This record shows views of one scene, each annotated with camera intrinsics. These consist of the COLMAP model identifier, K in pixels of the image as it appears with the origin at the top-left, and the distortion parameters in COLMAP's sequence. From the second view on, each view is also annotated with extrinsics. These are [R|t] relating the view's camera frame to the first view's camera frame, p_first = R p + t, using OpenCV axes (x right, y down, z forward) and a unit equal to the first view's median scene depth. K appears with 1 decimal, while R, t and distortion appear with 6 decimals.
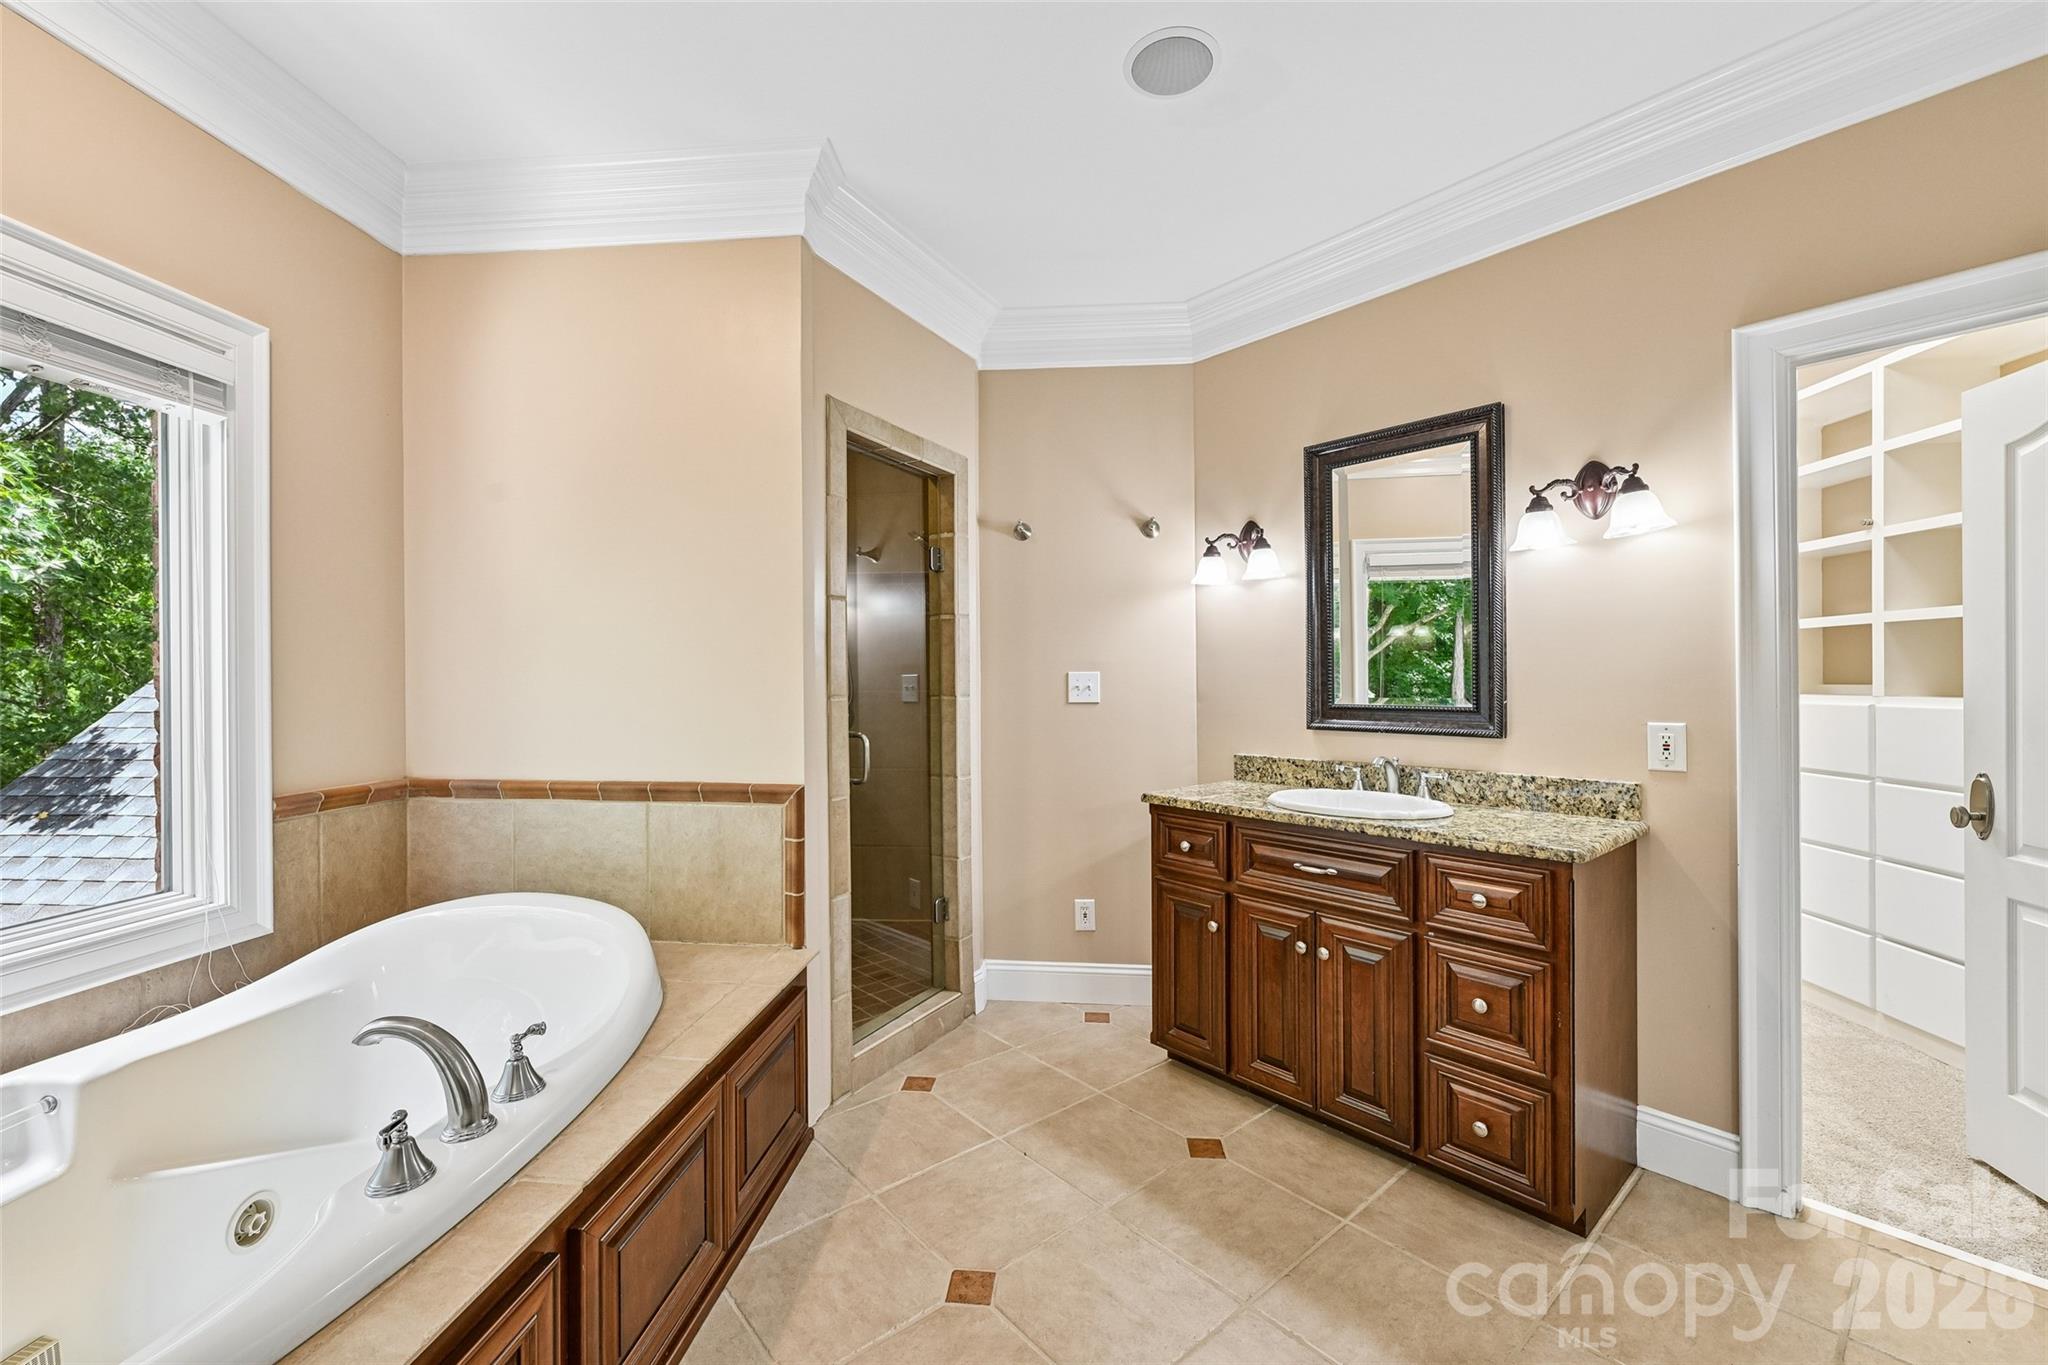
lens RADIAL K [[831.9, 0, 1010.6], [0, 831.9, 675.7], [0, 0, 1]] dist [-0.001373, 0.000151]
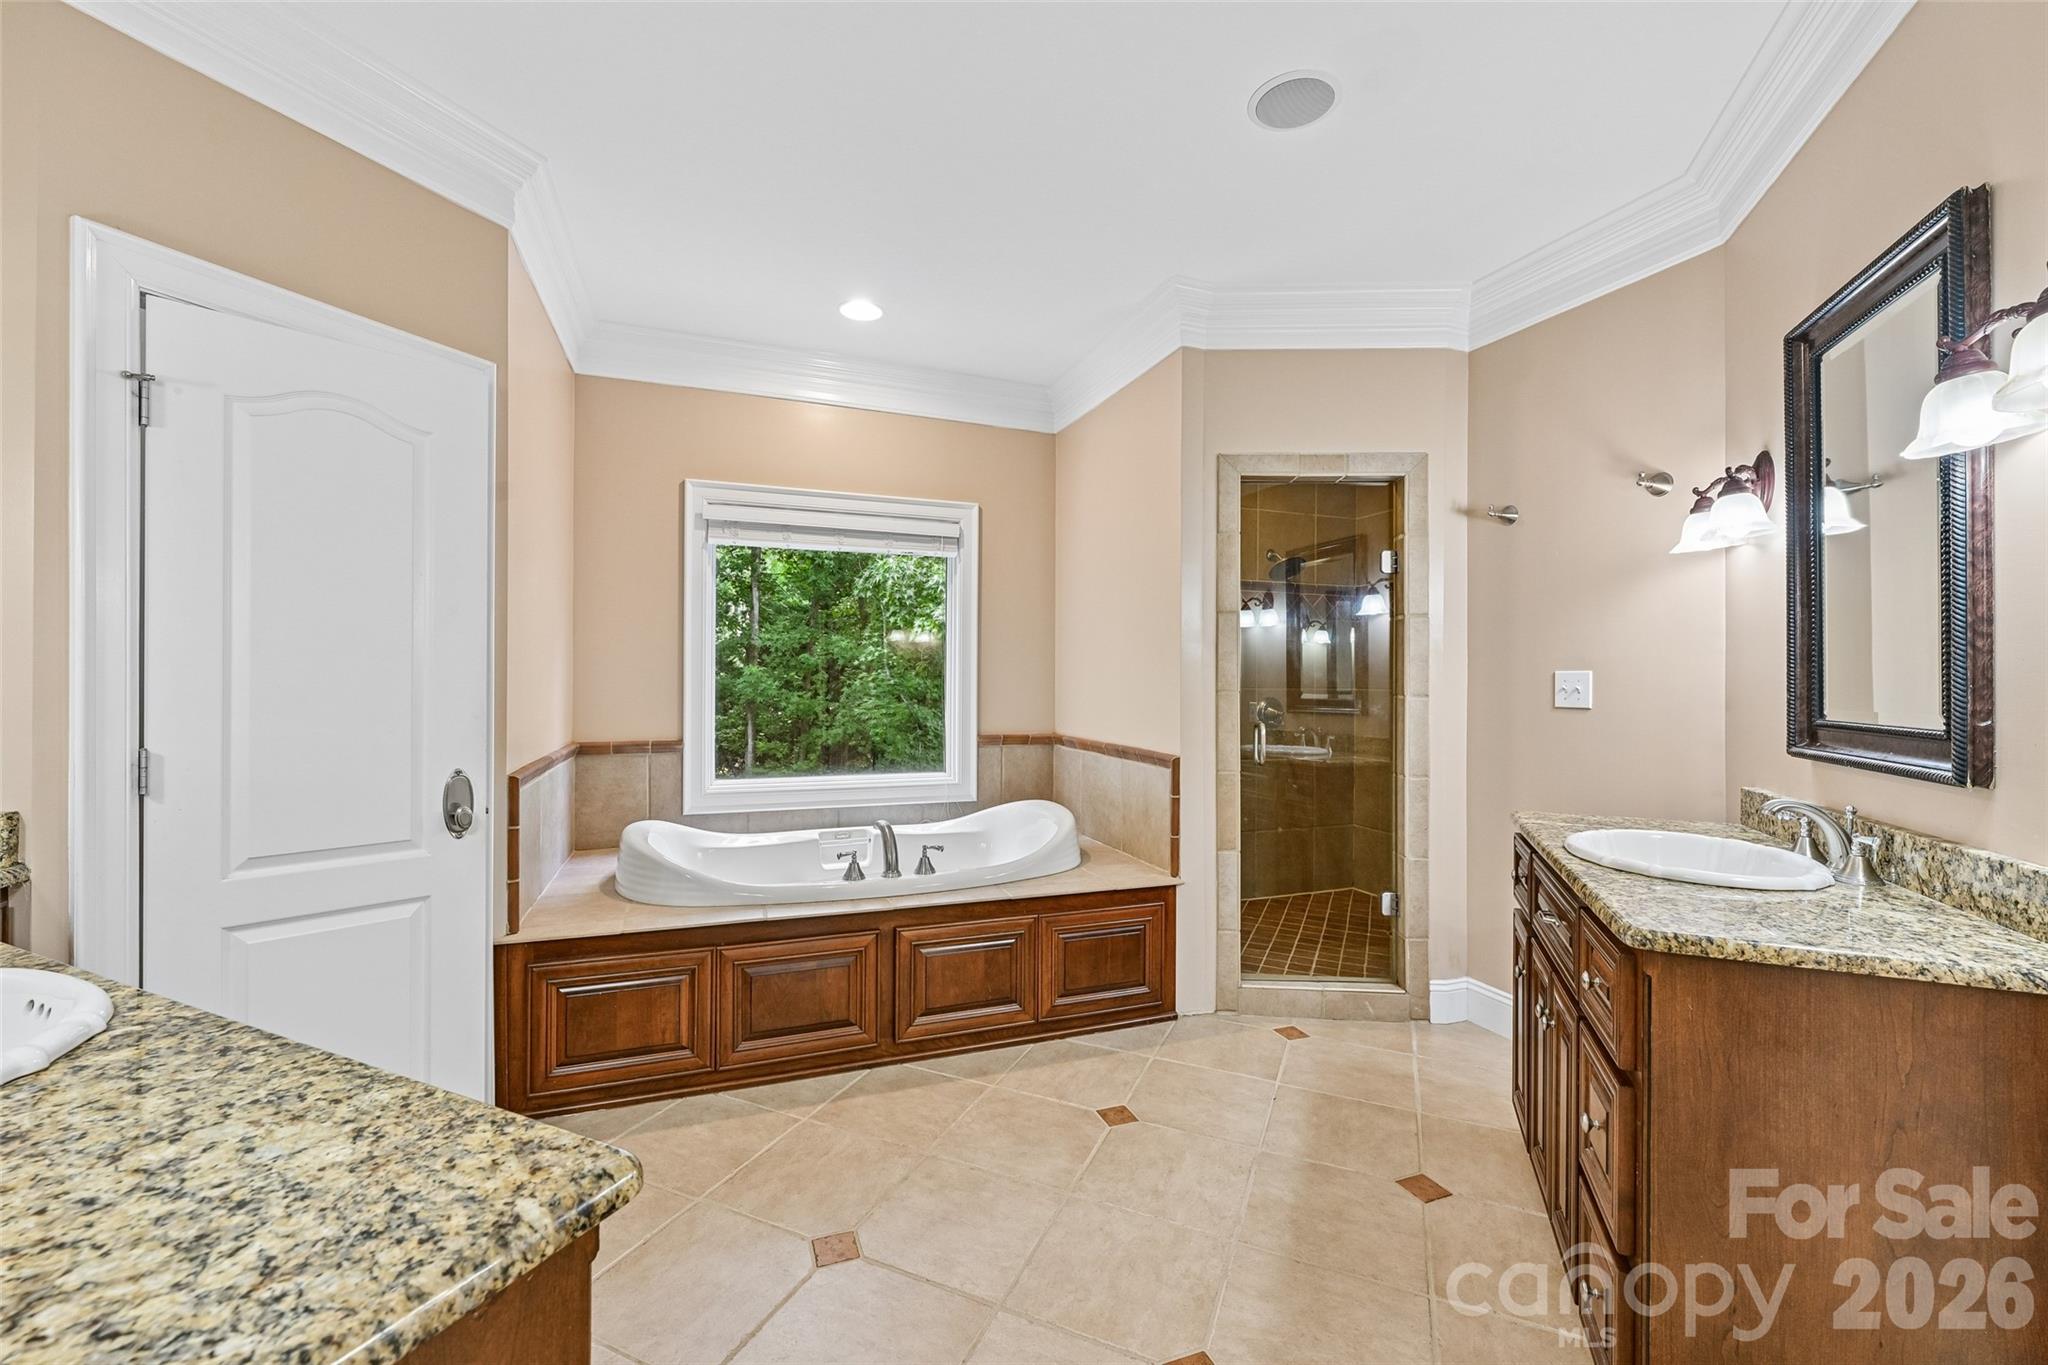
lens RADIAL K [[831.9, 0, 1017.1], [0, 831.9, 675.6], [0, 0, 1]] dist [-0.001373, 0.000151]
pose [[0.430224, 0.001910, -0.902720, 0.804581], [-0.003813, 0.999993, 0.000298, 0.002226], [0.902714, 0.003314, 0.430228, 0.180126]]
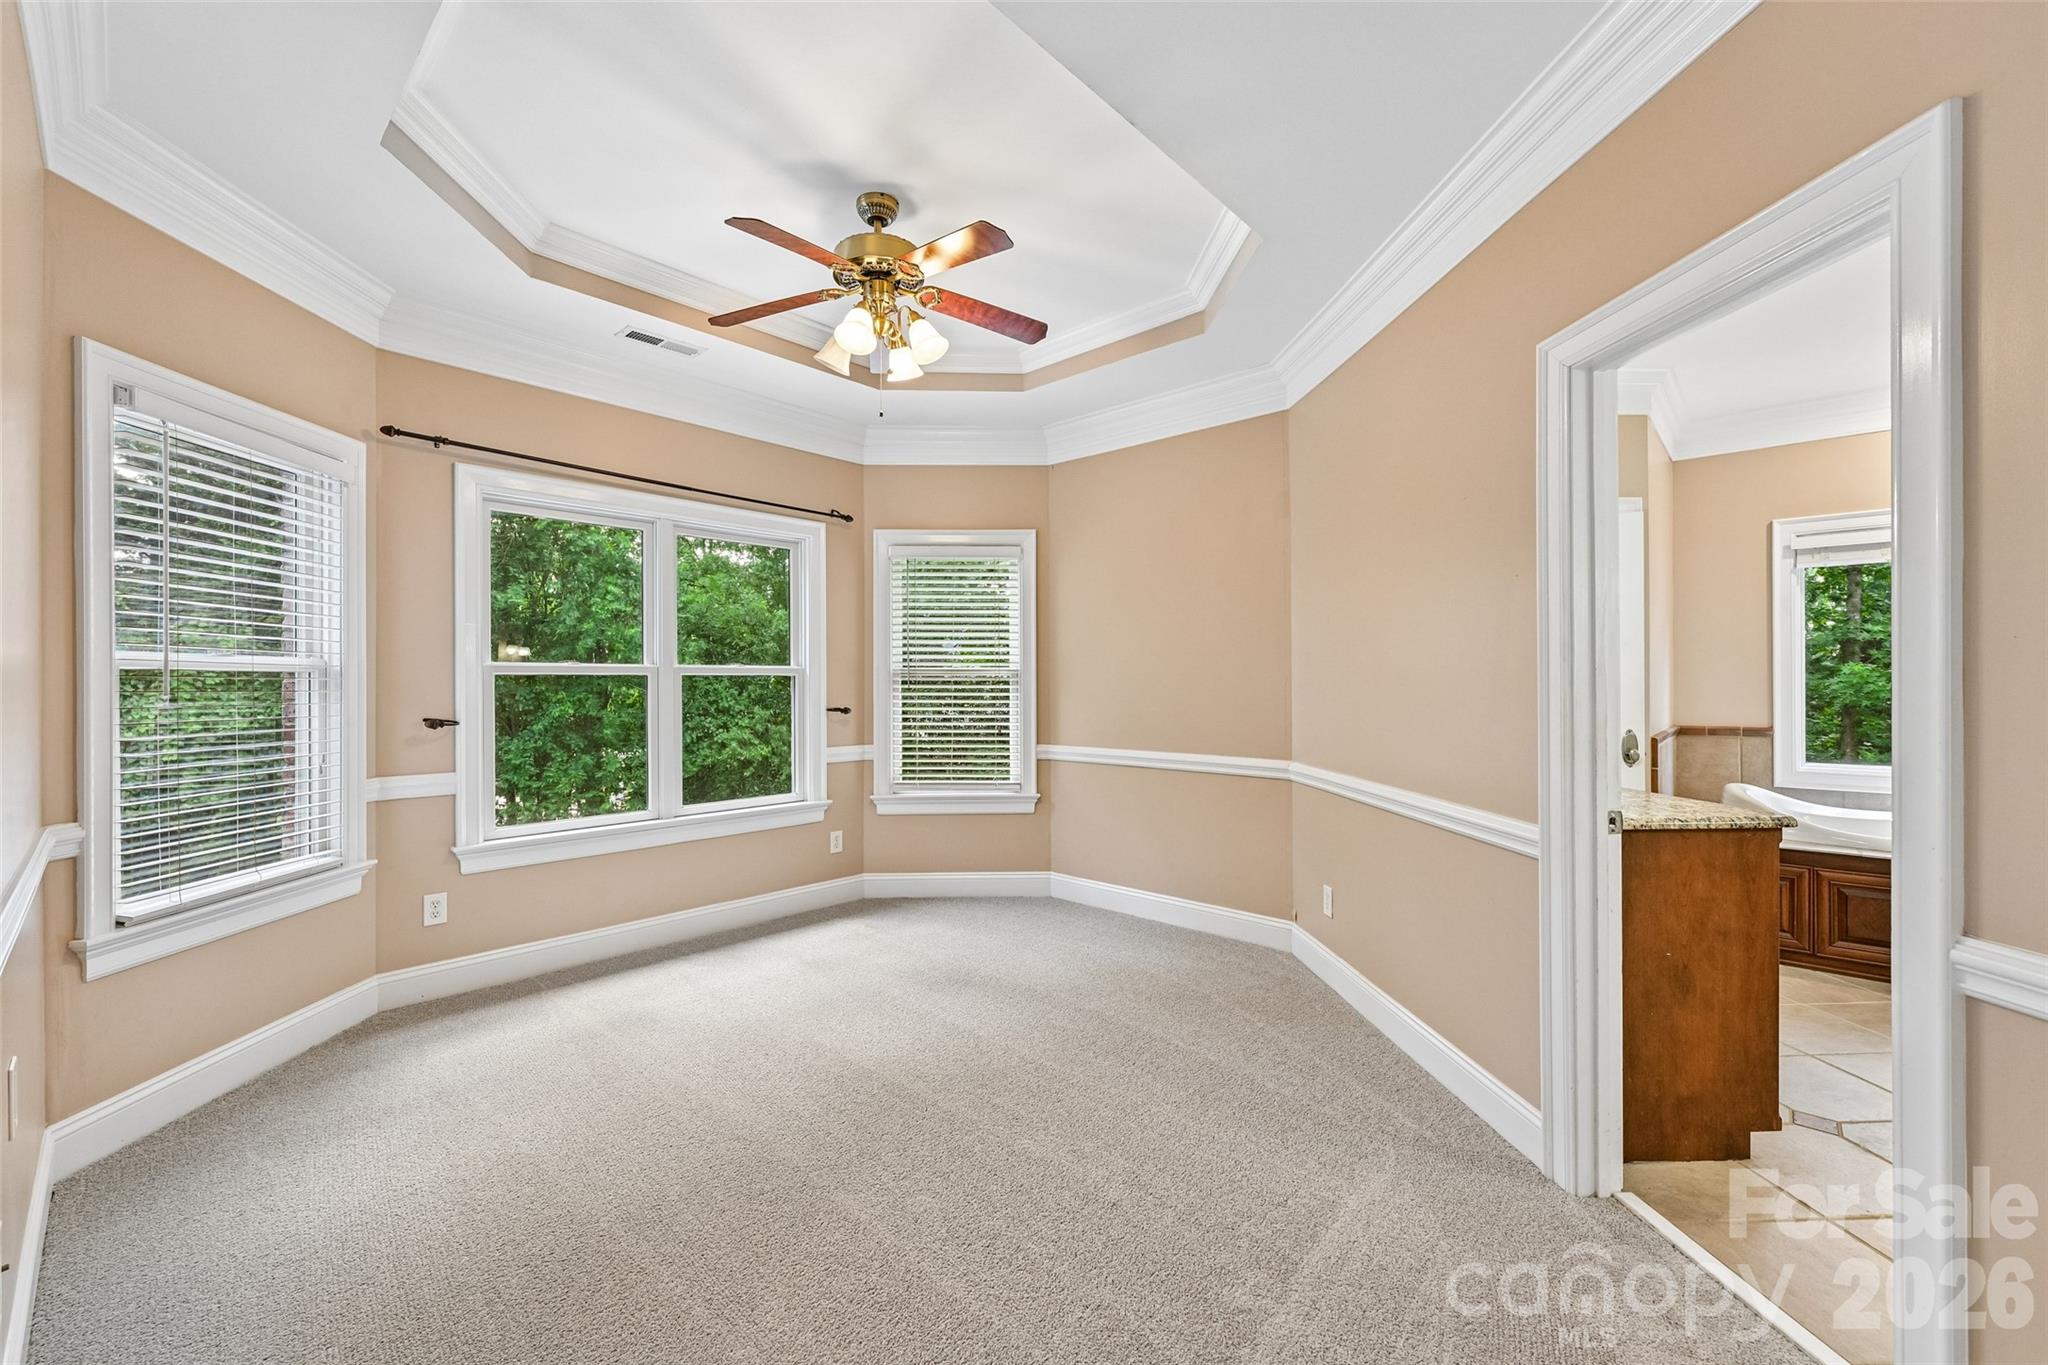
lens RADIAL K [[831.9, 0, 1014.3], [0, 831.9, 676.6], [0, 0, 1]] dist [-0.001373, 0.000151]
pose [[-0.609037, 0.002586, -0.793138, 1.717222], [0.006987, 0.999973, -0.002105, -0.003088], [0.793111, -0.006824, -0.609039, 0.067183]]
